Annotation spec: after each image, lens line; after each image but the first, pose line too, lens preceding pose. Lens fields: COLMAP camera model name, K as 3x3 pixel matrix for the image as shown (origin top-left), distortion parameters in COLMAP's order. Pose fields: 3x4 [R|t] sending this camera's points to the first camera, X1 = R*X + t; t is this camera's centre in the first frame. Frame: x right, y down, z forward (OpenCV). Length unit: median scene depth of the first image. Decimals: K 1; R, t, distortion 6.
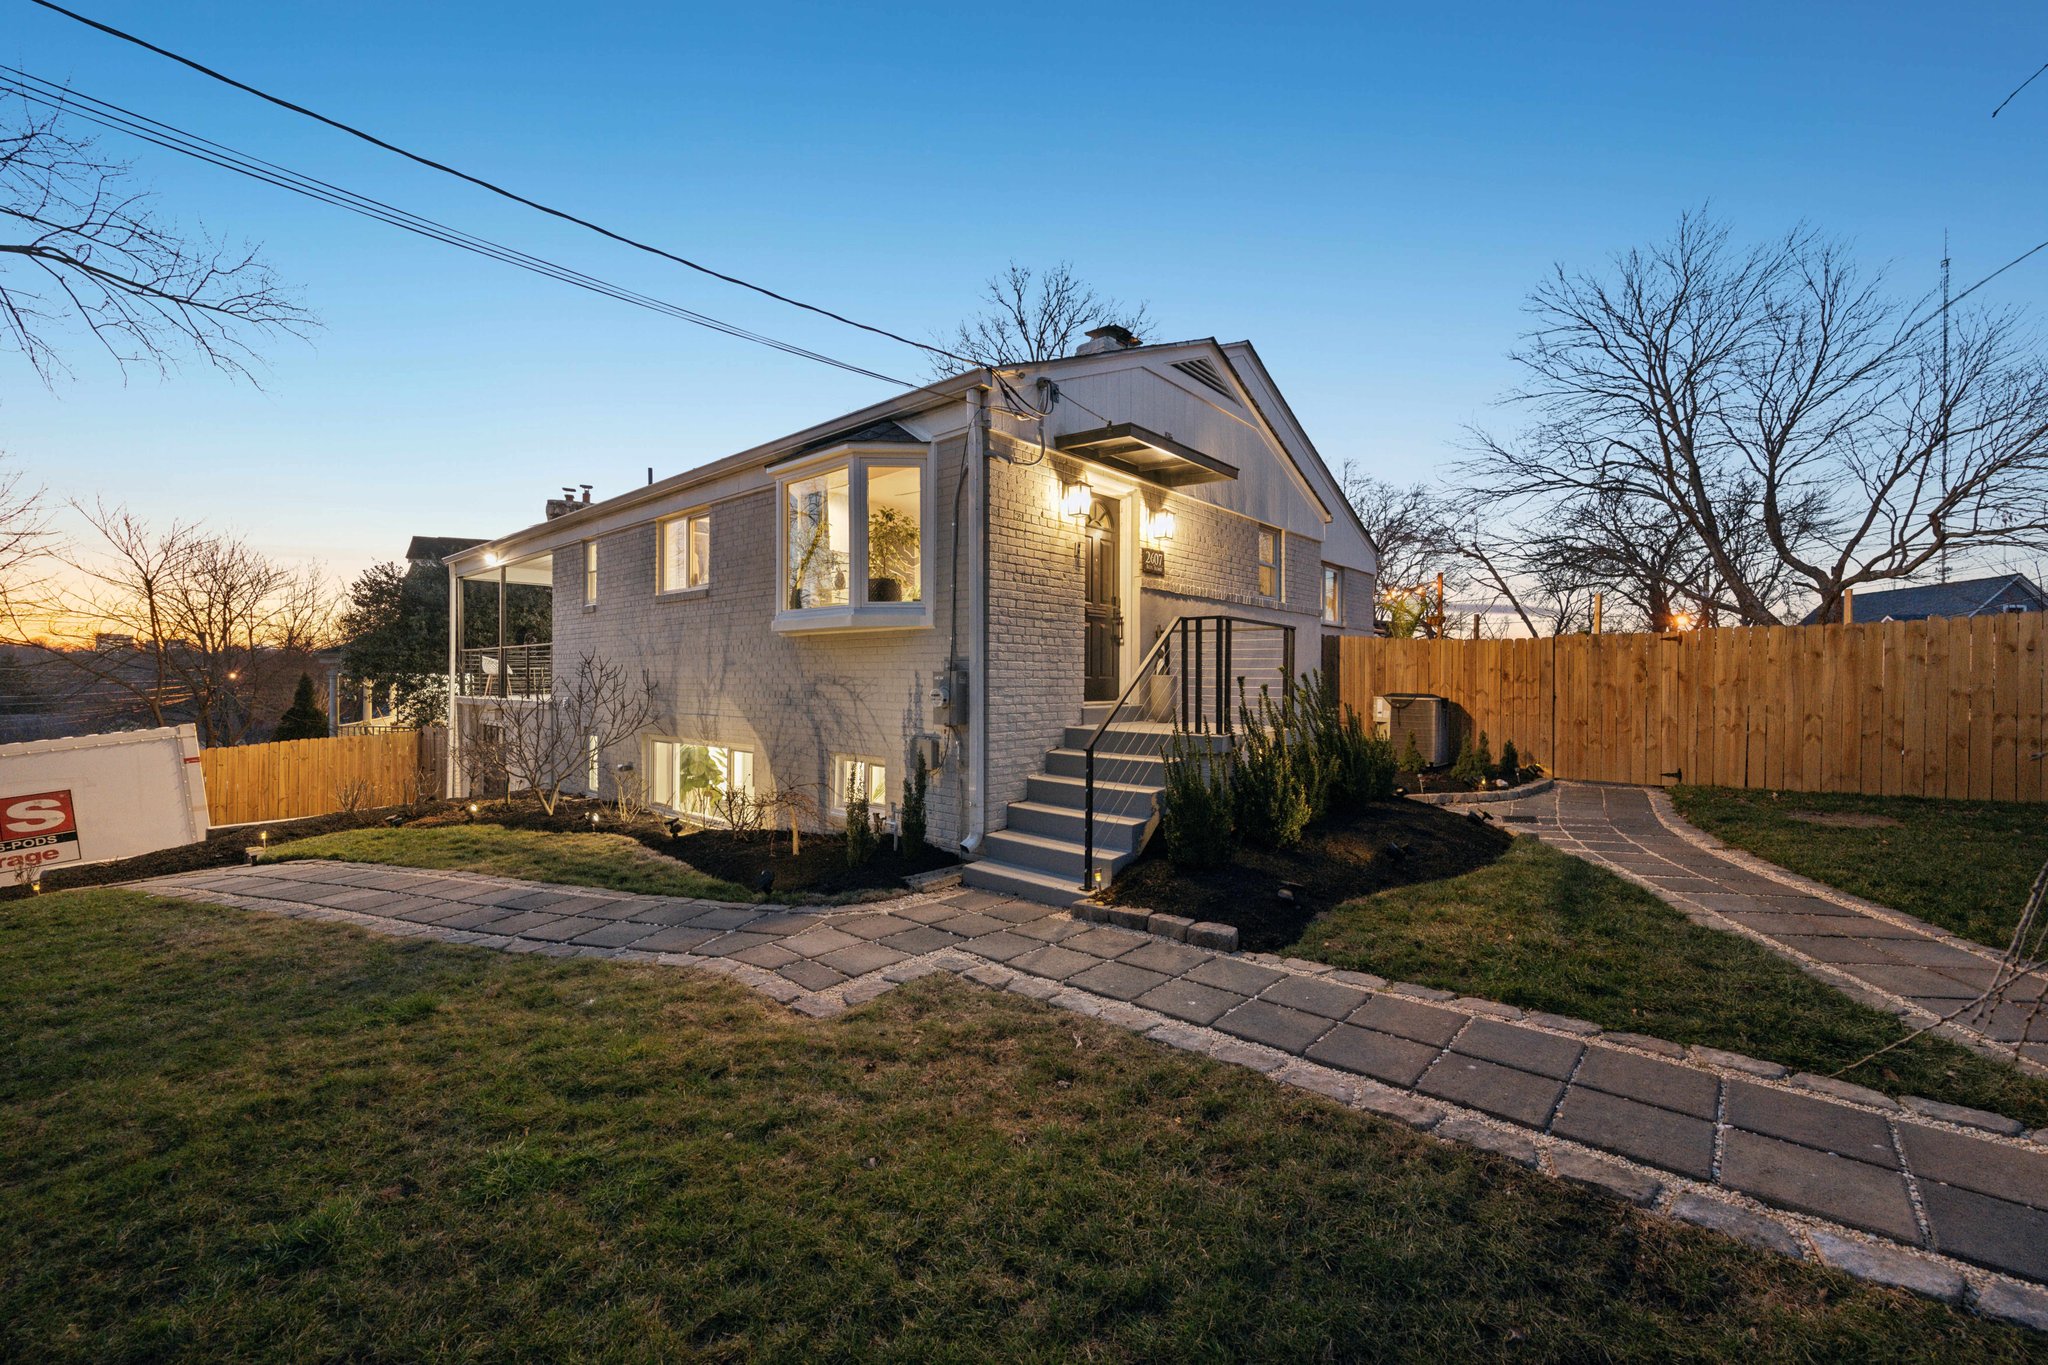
lens RADIAL K [[807.4, 0, 1008.2], [0, 807.4, 684.5], [0, 0, 1]] dist [-0.003655, 0.000628]
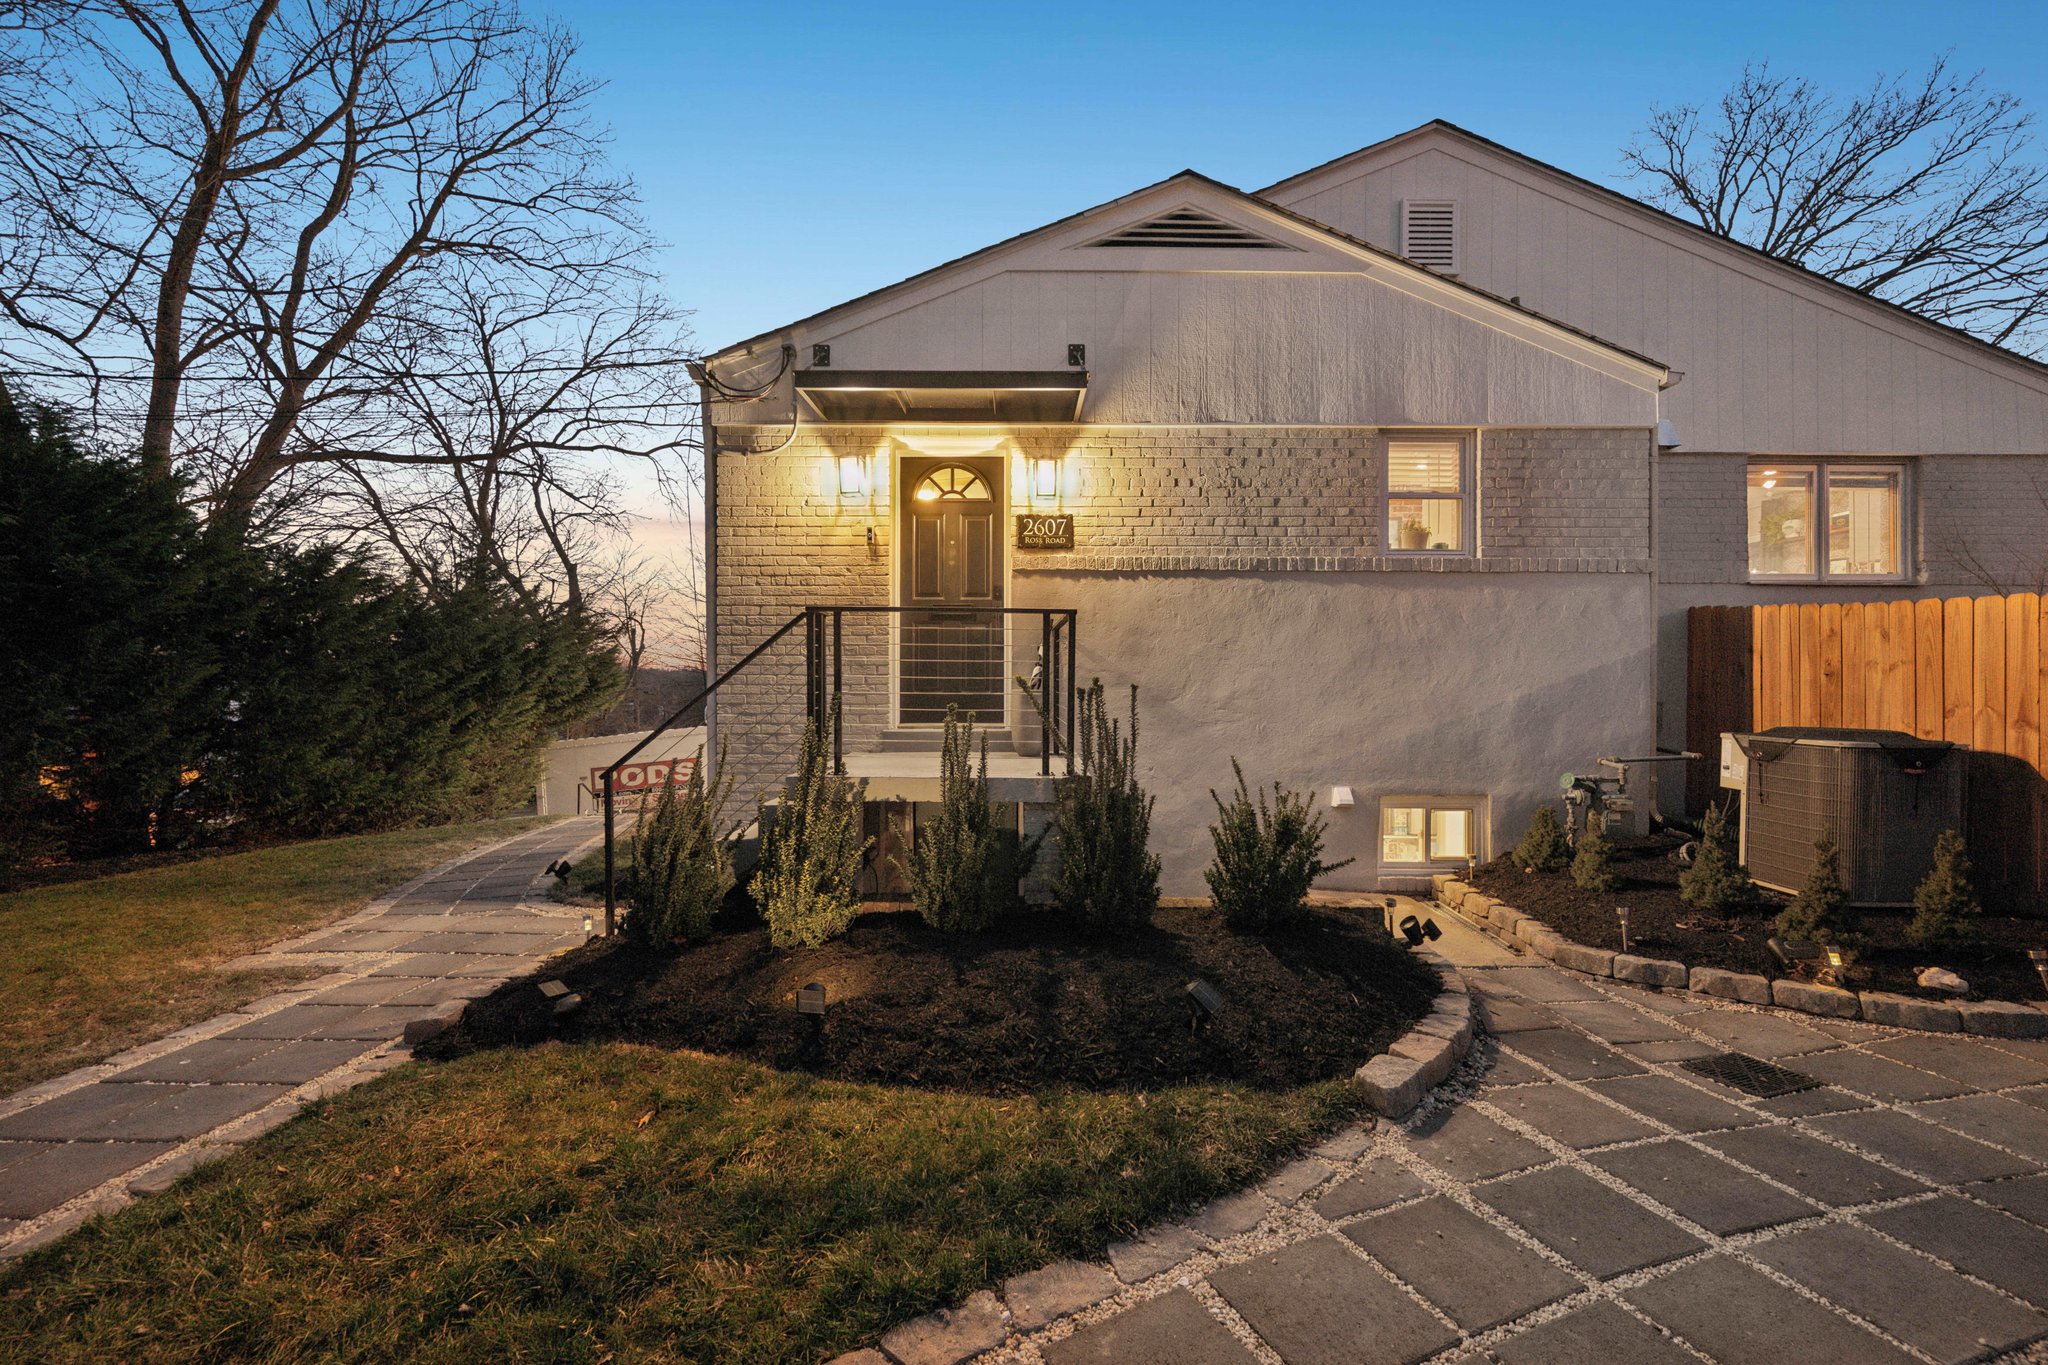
lens RADIAL K [[807.4, 0, 1016.7], [0, 807.4, 687.2], [0, 0, 1]] dist [-0.003655, 0.000628]
pose [[0.663841, -0.007509, -0.747836, 0.813771], [-0.005224, 0.999879, -0.014676, -0.003775], [0.747856, 0.013649, 0.663721, 0.592442]]
